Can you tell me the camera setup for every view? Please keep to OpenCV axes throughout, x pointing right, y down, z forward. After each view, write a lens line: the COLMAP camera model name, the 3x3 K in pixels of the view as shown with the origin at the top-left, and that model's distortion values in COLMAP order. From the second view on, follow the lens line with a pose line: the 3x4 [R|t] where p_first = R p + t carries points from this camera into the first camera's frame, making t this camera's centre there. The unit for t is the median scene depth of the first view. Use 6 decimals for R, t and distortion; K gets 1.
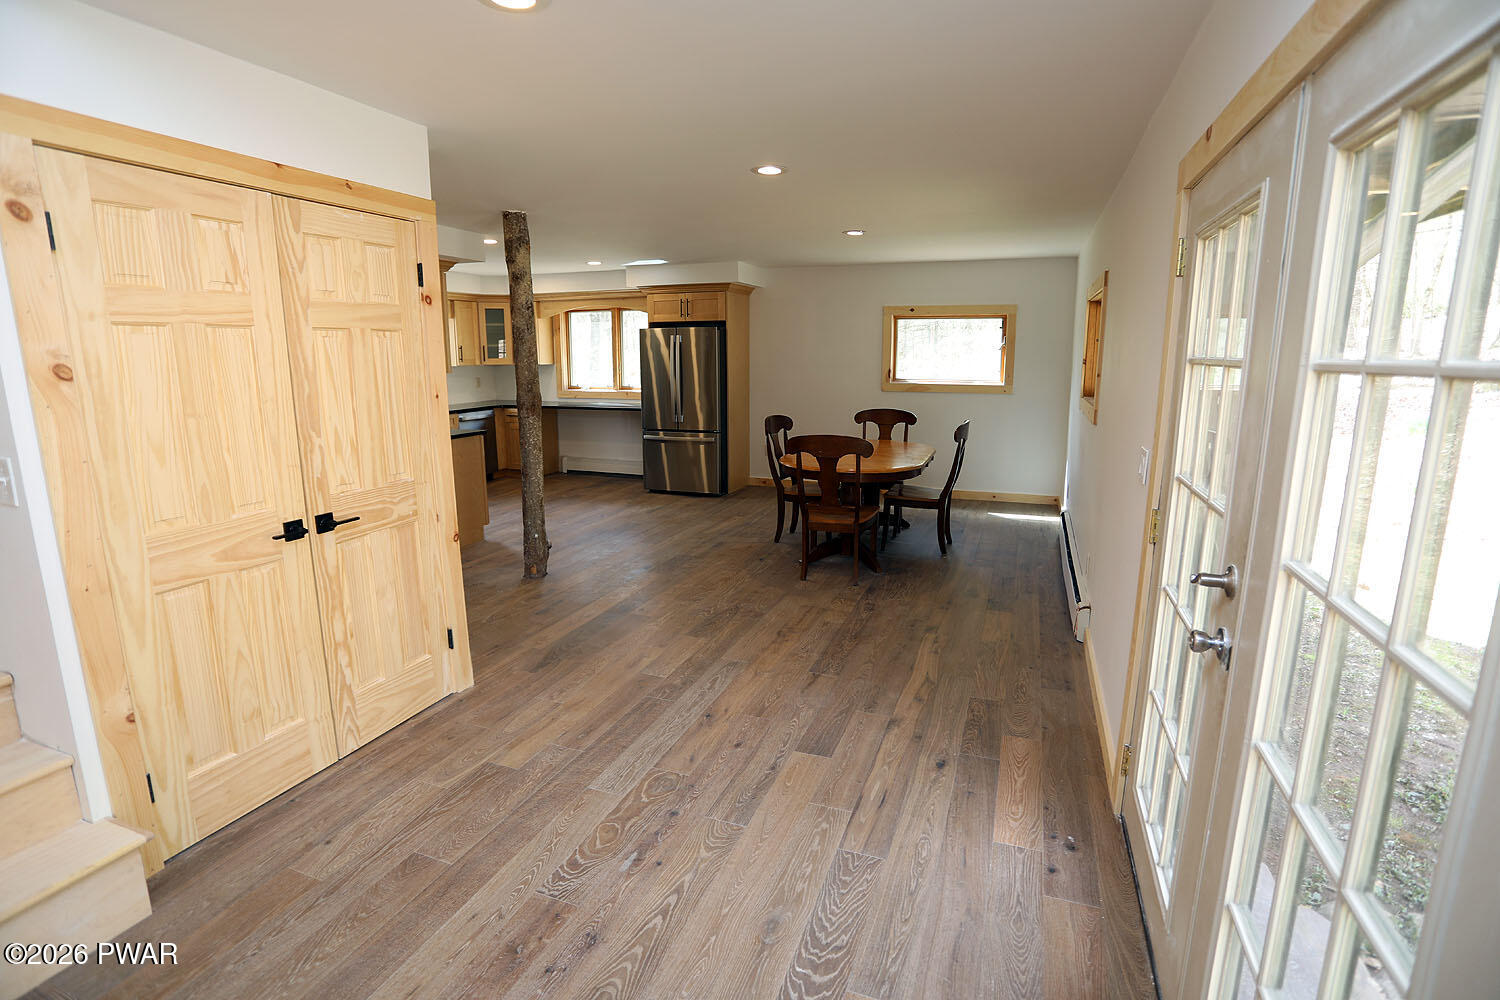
lens RADIAL K [[720.8, 0, 756.0], [0, 720.8, 494.4], [0, 0, 1]] dist [-0.081989, 0.037041]
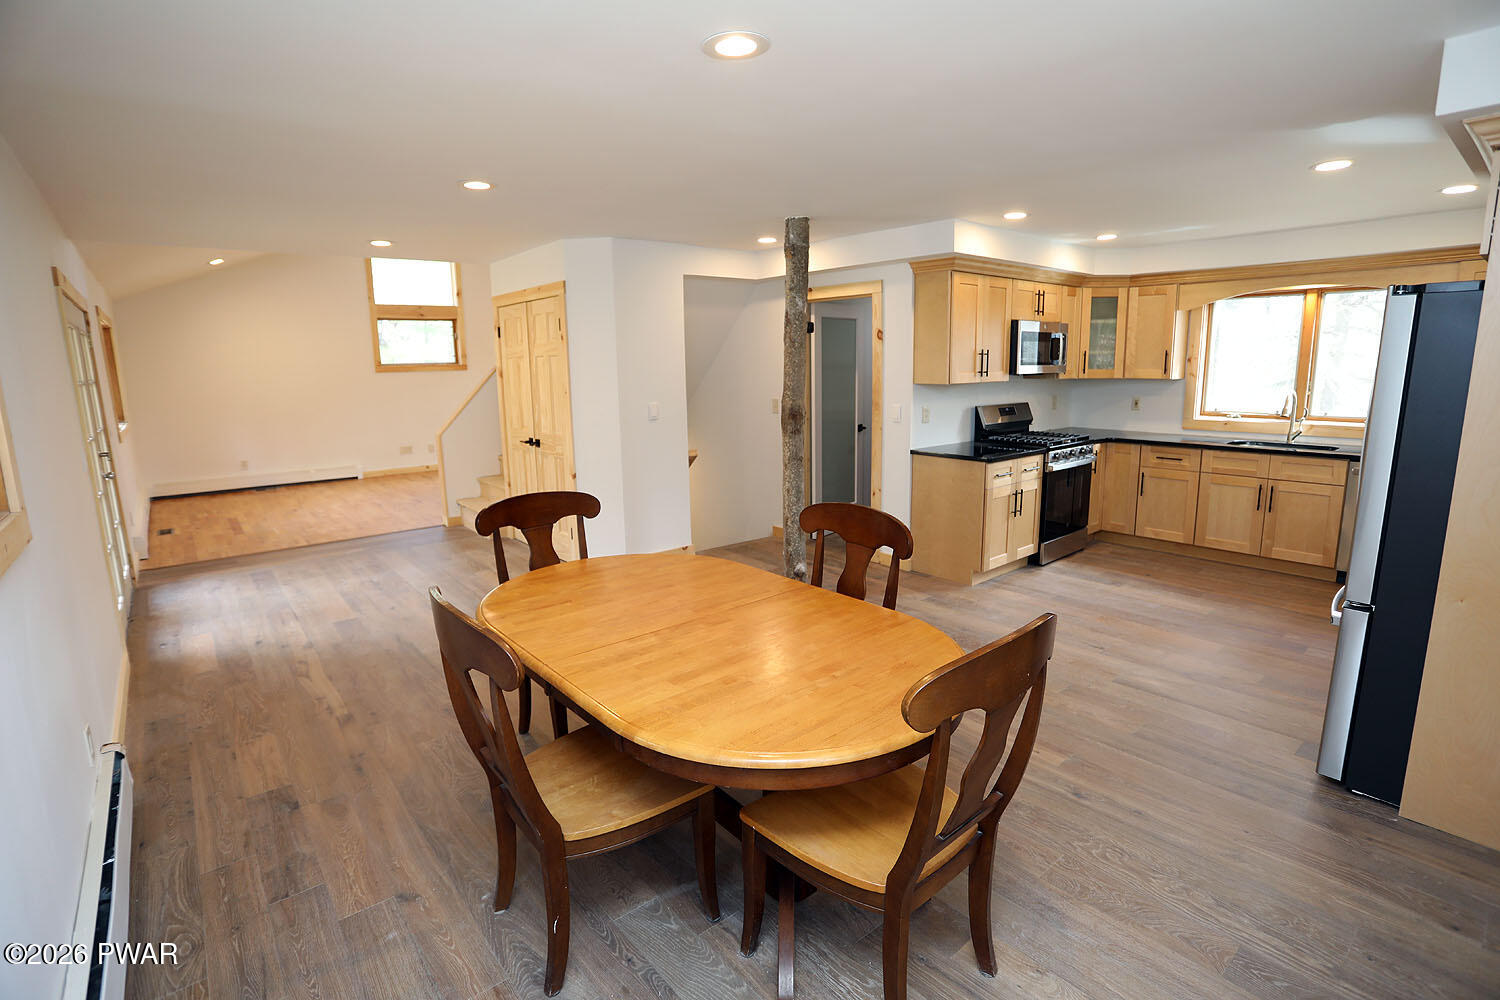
lens RADIAL K [[720.8, 0, 756.0], [0, 720.8, 494.4], [0, 0, 1]] dist [-0.081989, 0.037041]
pose [[-0.485646, 0.166569, -0.858139, 0.790408], [-0.151638, 0.950743, 0.270360, -0.403911], [0.860903, 0.261425, -0.436467, 2.019791]]
